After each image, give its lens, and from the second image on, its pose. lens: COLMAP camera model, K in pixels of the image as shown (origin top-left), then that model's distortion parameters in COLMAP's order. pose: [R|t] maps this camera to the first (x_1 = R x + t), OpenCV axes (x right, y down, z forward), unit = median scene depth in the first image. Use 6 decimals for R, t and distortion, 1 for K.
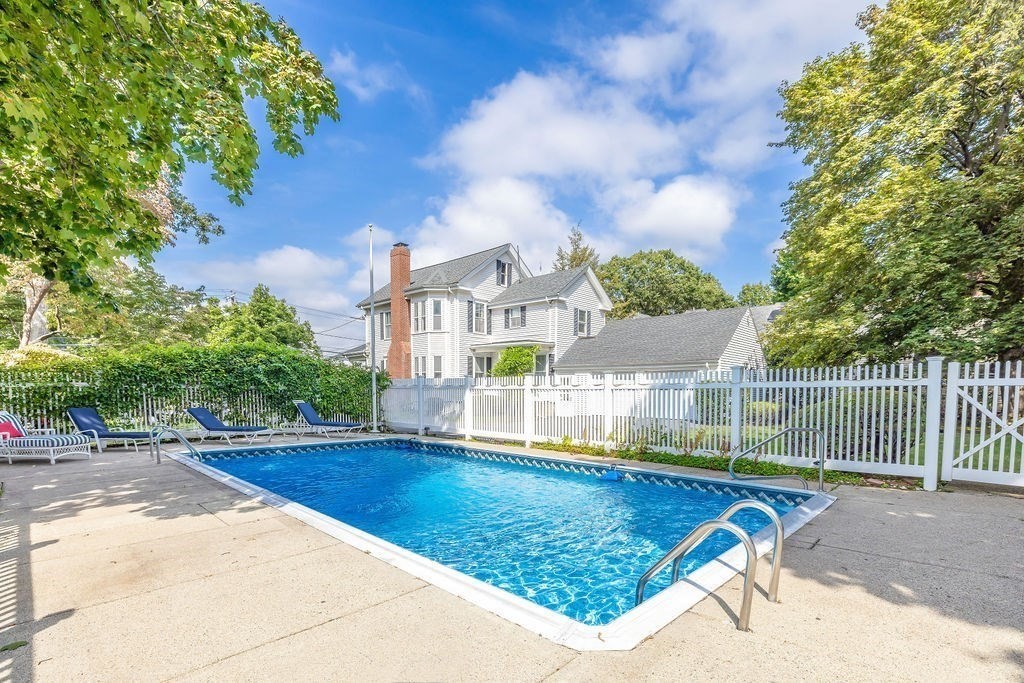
lens RADIAL K [[481.7, 0, 497.7], [0, 481.7, 415.8], [0, 0, 1]] dist [-0.000527, -0.000219]
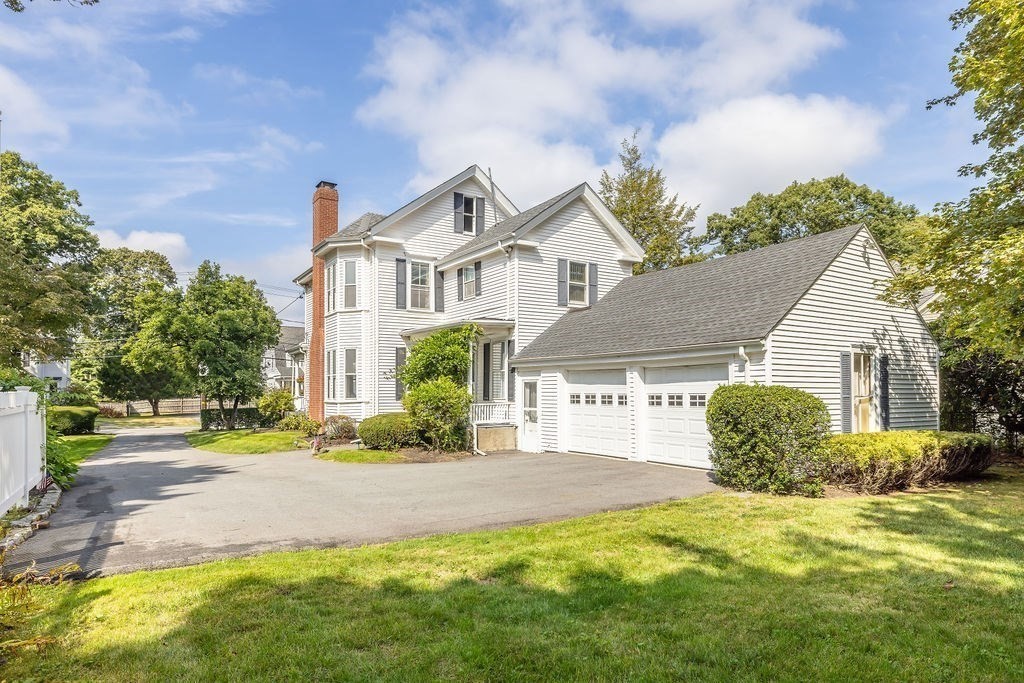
lens RADIAL K [[613.1, 0, 490.9], [0, 613.1, 383.1], [0, 0, 1]] dist [-0.002156, 0.000464]
pose [[0.969004, -0.012448, -0.246732, 0.247153], [-0.004487, 0.997678, -0.067955, -0.025948], [0.247005, 0.066956, 0.966698, 0.274361]]
